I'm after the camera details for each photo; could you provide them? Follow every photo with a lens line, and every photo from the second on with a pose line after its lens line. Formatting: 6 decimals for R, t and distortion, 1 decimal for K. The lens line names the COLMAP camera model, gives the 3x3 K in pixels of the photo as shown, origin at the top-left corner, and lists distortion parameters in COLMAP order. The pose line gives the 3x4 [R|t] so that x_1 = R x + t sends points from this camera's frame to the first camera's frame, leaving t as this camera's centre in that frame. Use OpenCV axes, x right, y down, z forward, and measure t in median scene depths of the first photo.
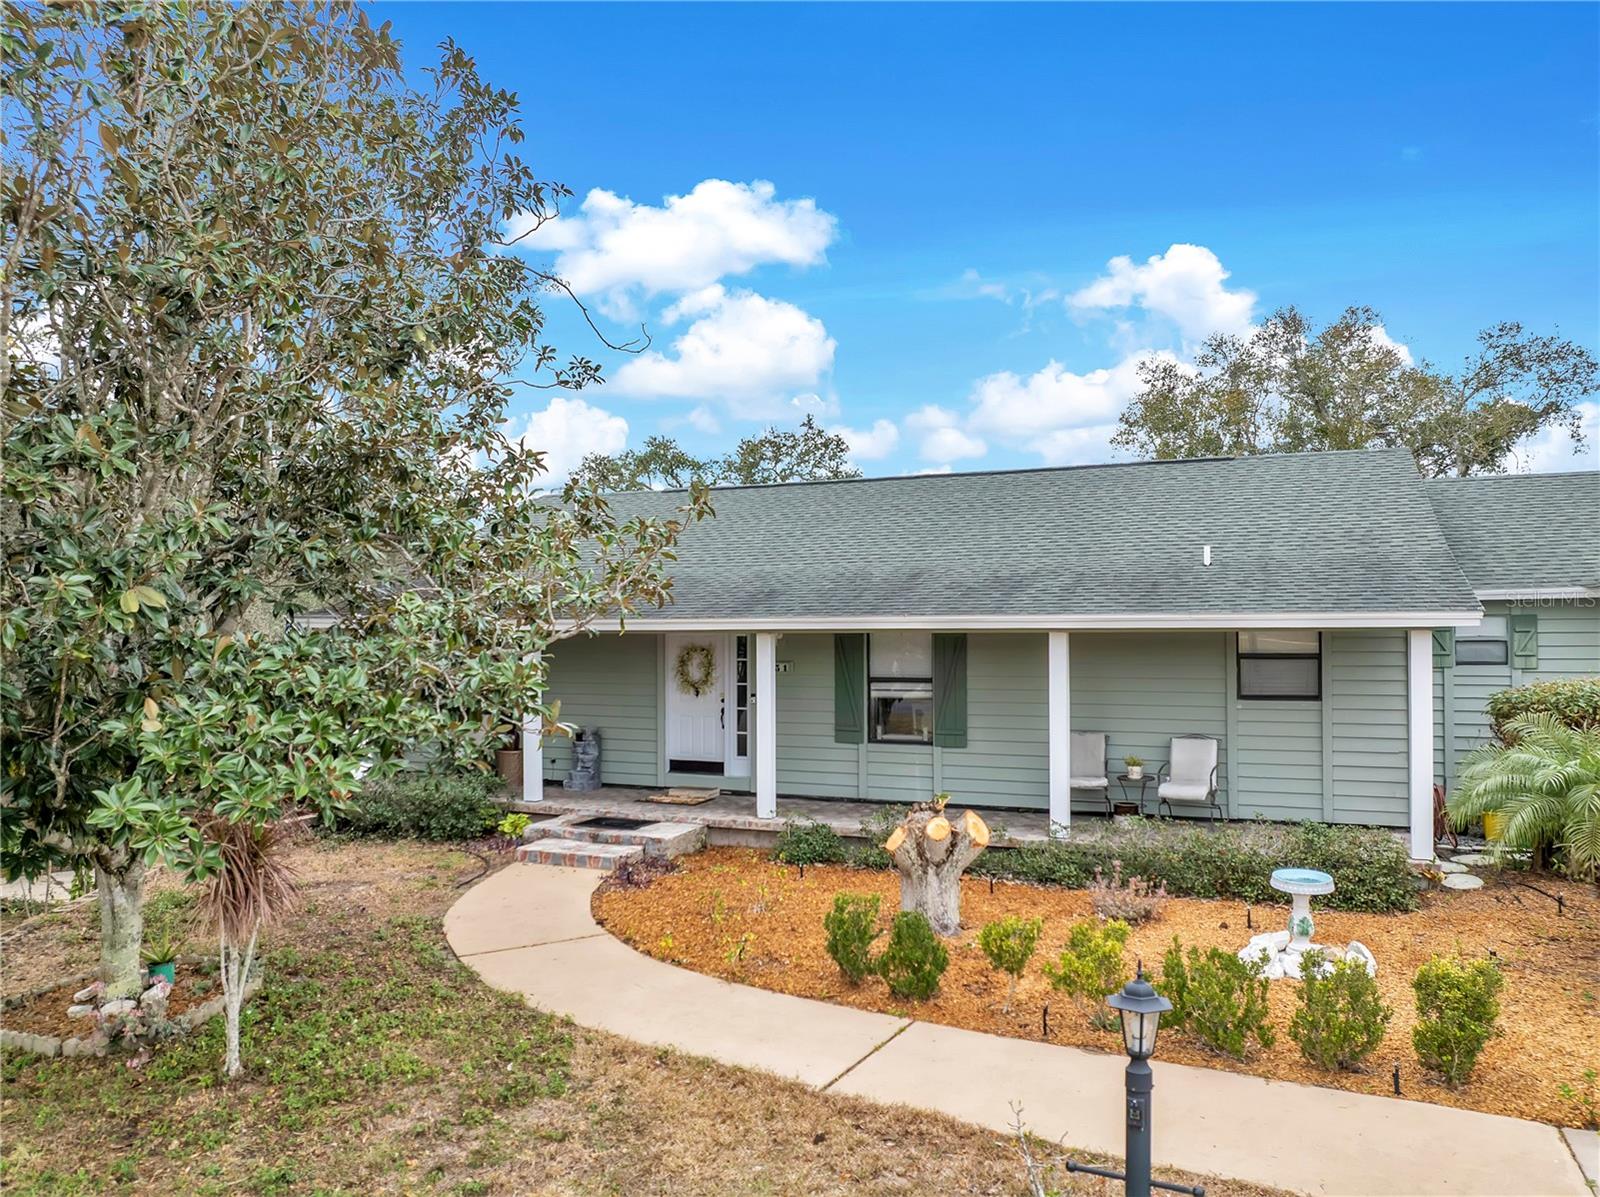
lens RADIAL K [[1089.4, 0, 820.6], [0, 1089.4, 605.5], [0, 0, 1]] dist [-0.032666, -0.003858]
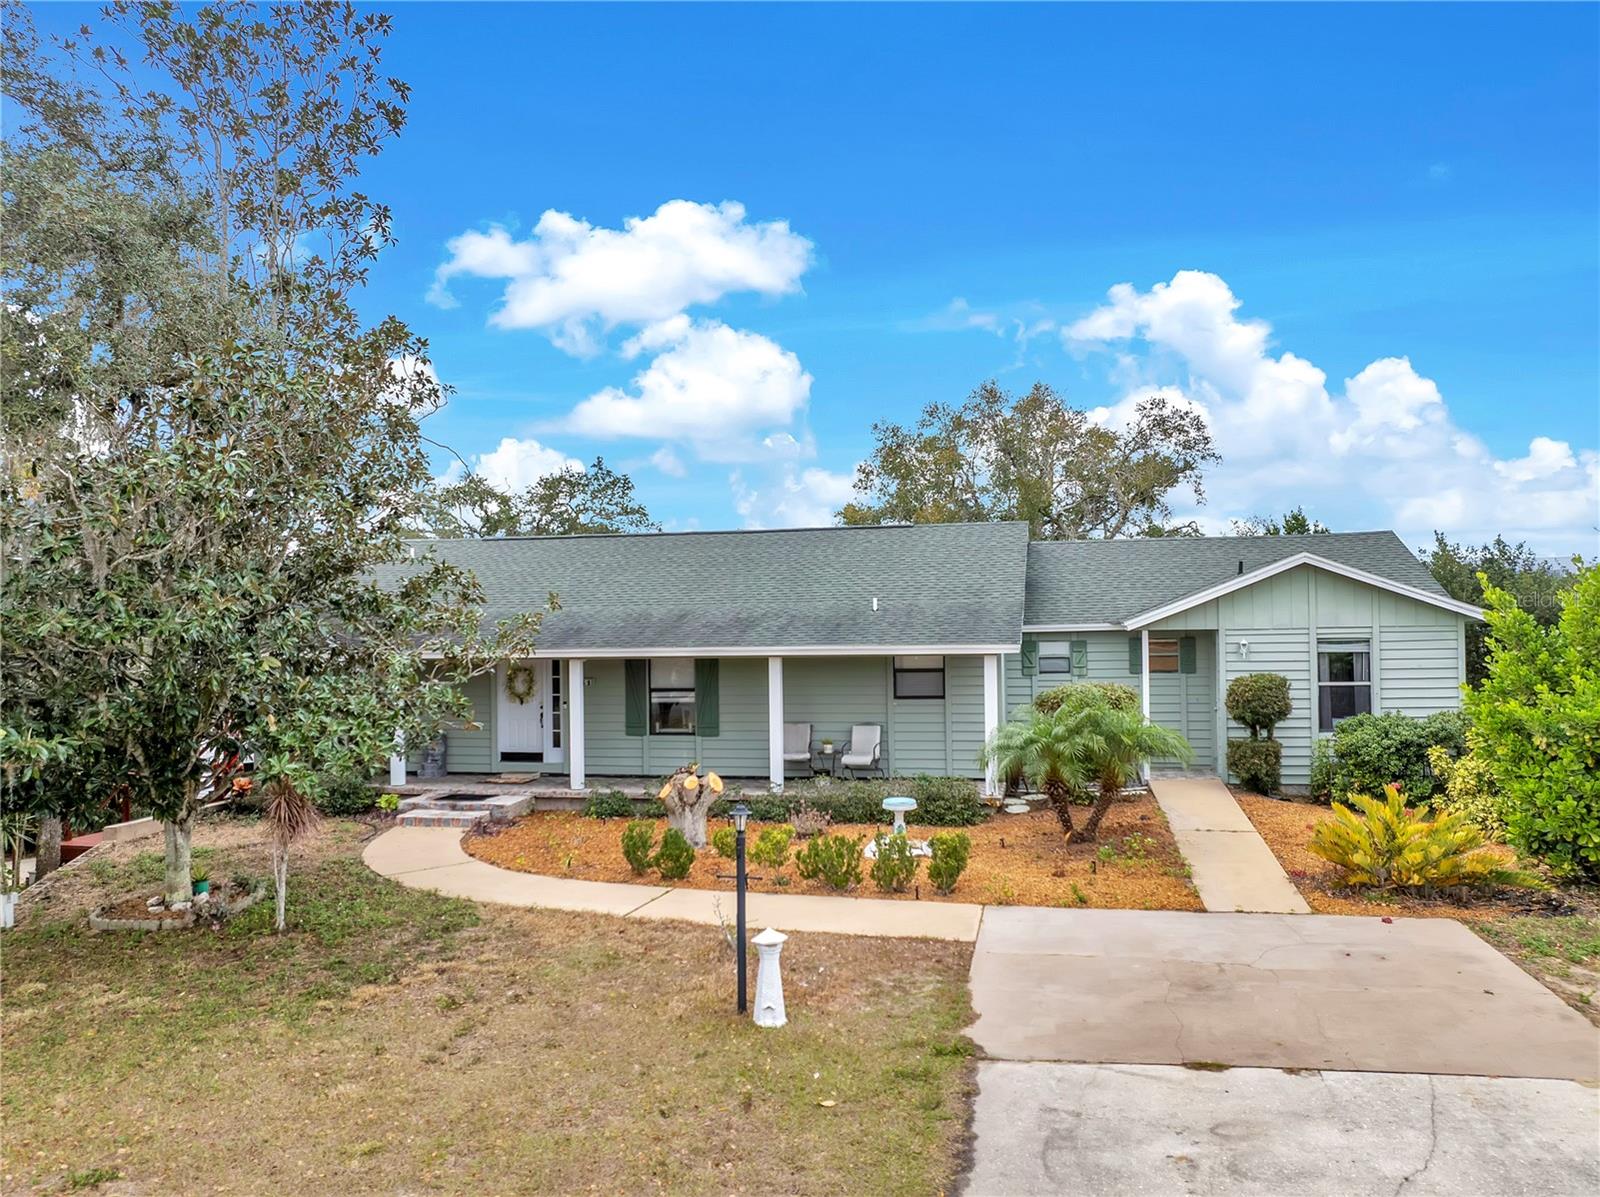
lens RADIAL K [[1089.4, 0, 820.6], [0, 1089.4, 605.5], [0, 0, 1]] dist [-0.032666, -0.003858]
pose [[0.981205, -0.005837, 0.192881, -0.011651], [0.006048, 0.999982, -0.000502, -0.046319], [-0.192874, 0.001659, 0.981222, -0.499312]]
